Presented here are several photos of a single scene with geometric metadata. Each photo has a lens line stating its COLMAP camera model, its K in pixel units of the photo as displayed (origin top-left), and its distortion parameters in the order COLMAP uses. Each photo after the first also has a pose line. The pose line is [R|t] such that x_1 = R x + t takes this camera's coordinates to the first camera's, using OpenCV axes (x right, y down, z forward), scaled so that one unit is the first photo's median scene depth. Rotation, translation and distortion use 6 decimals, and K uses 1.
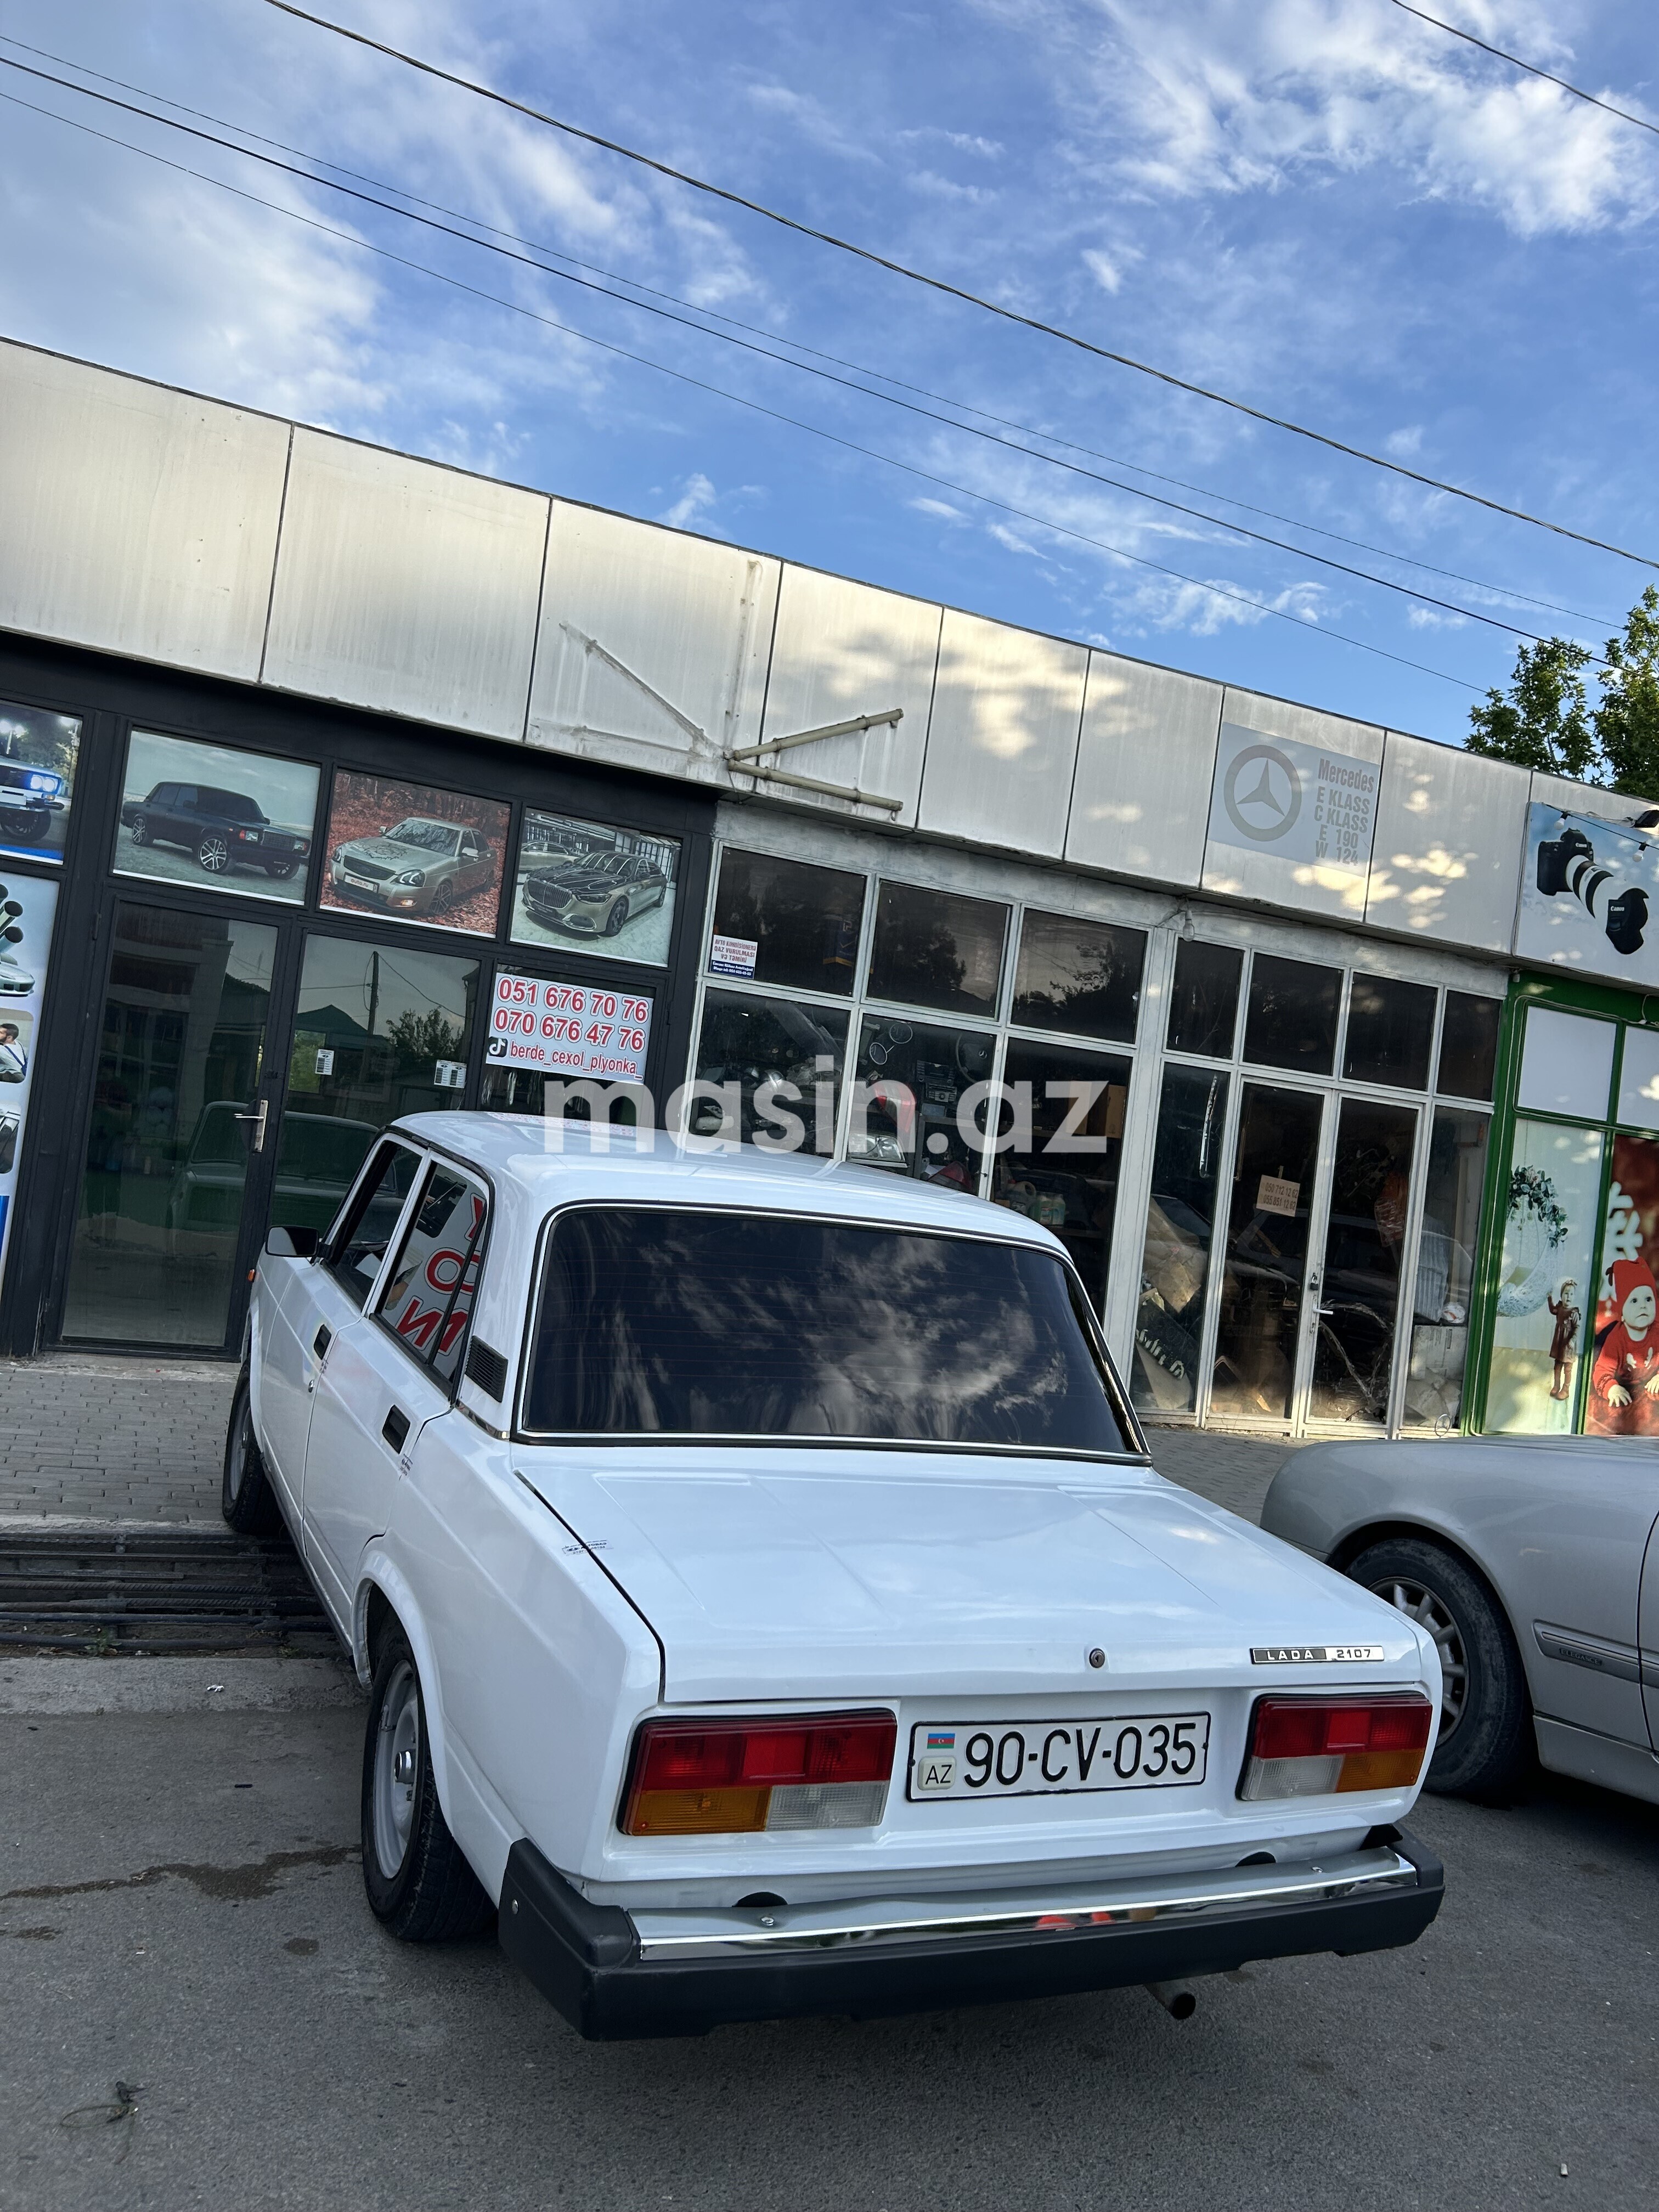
lens RADIAL K [[1674.9, 0, 831.2], [0, 1674.9, 1124.0], [0, 0, 1]] dist [0.052338, -0.063879]
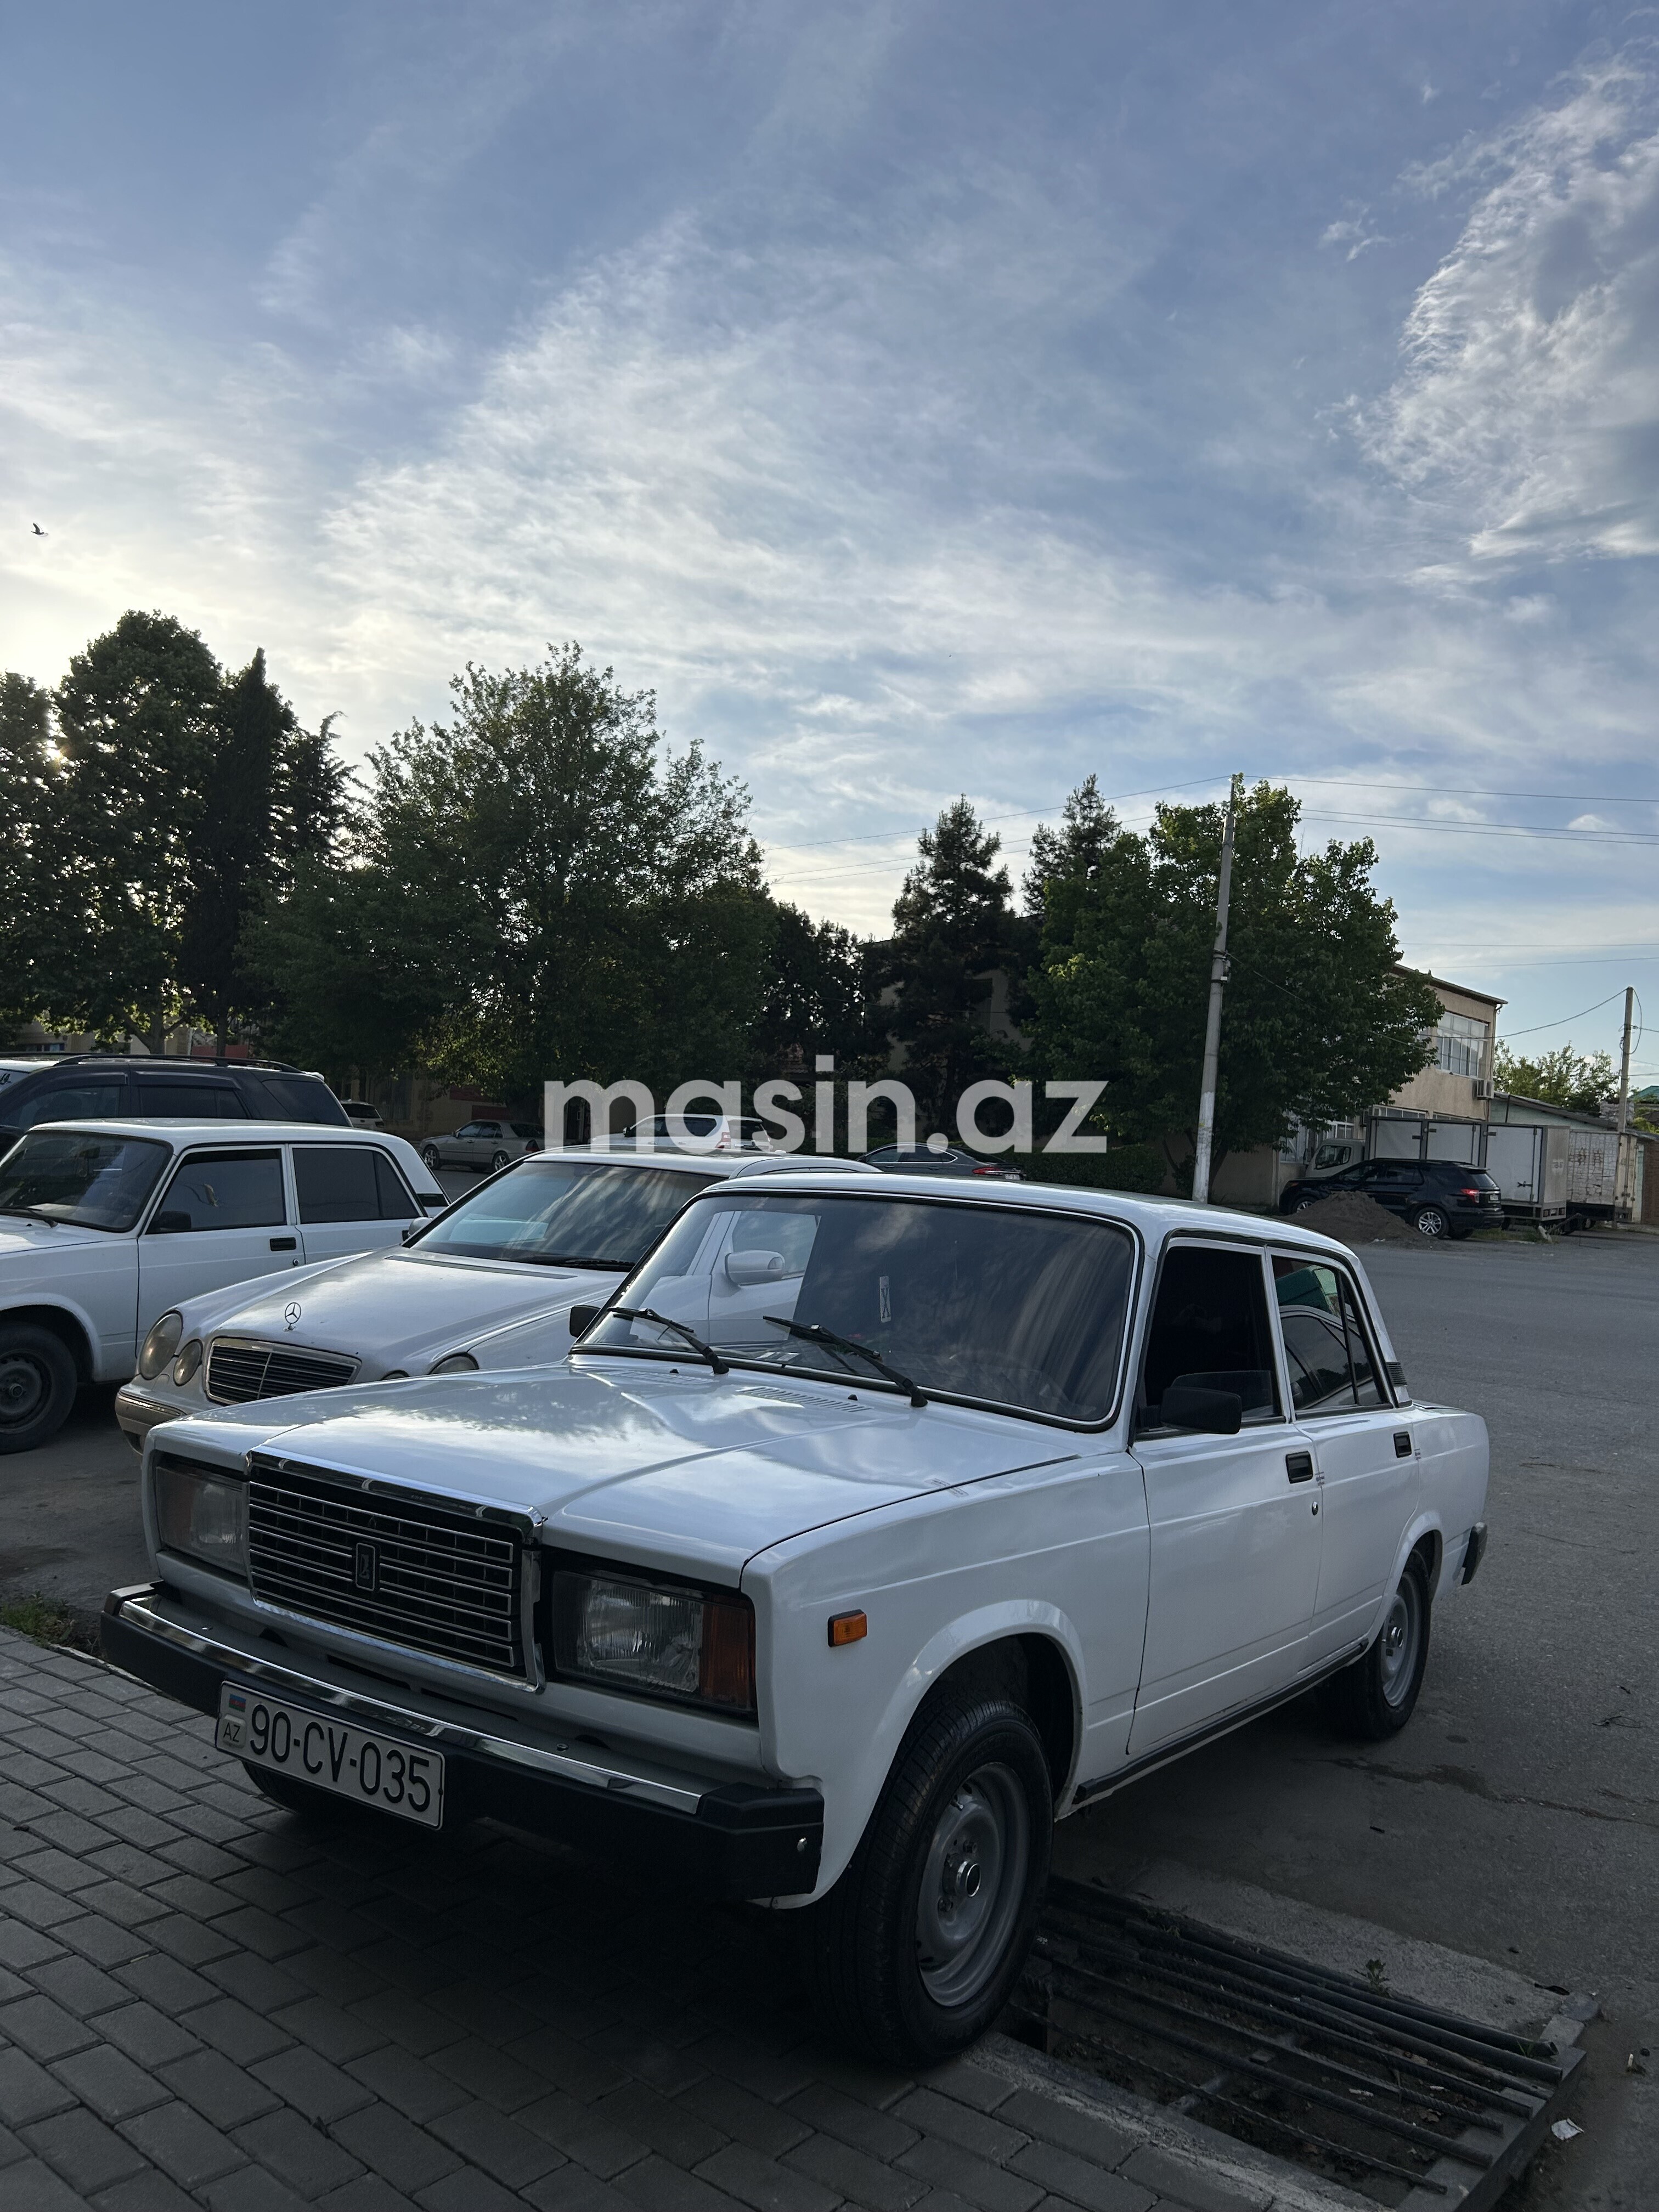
lens RADIAL K [[1674.9, 0, 843.4], [0, 1674.9, 1099.3], [0, 0, 1]] dist [0.052338, -0.063879]
pose [[-0.490805, -0.132283, 0.861169, -0.450087], [-0.152349, 0.986209, 0.064663, -0.045028], [-0.857846, -0.099462, -0.504189, 0.800976]]
